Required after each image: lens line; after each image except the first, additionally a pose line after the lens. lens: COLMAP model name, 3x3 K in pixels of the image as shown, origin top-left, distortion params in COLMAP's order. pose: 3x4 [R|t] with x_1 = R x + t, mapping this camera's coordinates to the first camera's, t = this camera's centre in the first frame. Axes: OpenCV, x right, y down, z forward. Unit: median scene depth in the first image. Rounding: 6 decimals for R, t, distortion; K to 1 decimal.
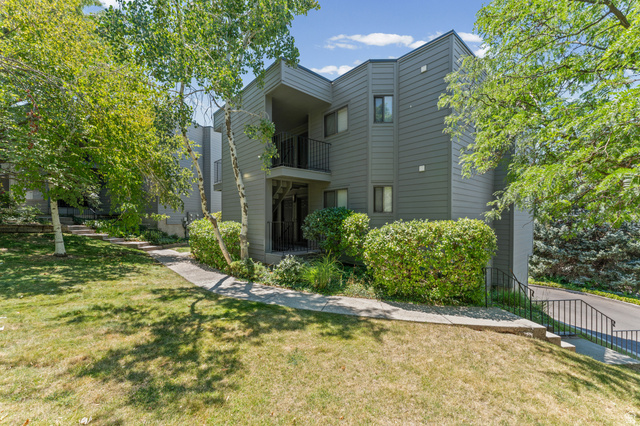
lens RADIAL K [[255.1, 0, 319.3], [0, 255.1, 216.0], [0, 0, 1]] dist [0.002205, -0.000139]
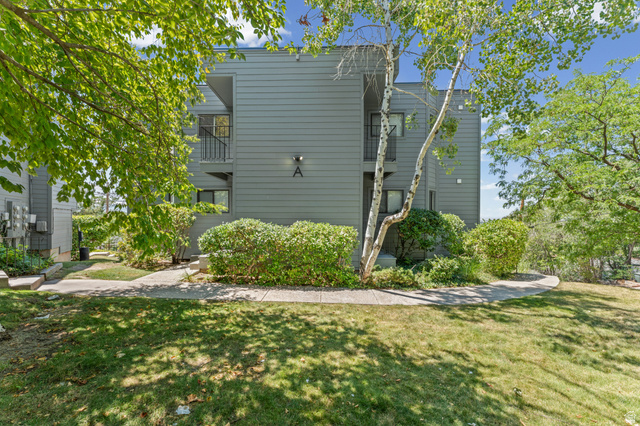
lens RADIAL K [[255.1, 0, 319.6], [0, 255.1, 217.1], [0, 0, 1]] dist [0.002205, -0.000139]
pose [[0.694710, 0.018732, 0.719046, -1.196254], [-0.013030, 0.999825, -0.013458, 0.032267], [-0.719172, -0.000020, 0.694832, 0.684859]]
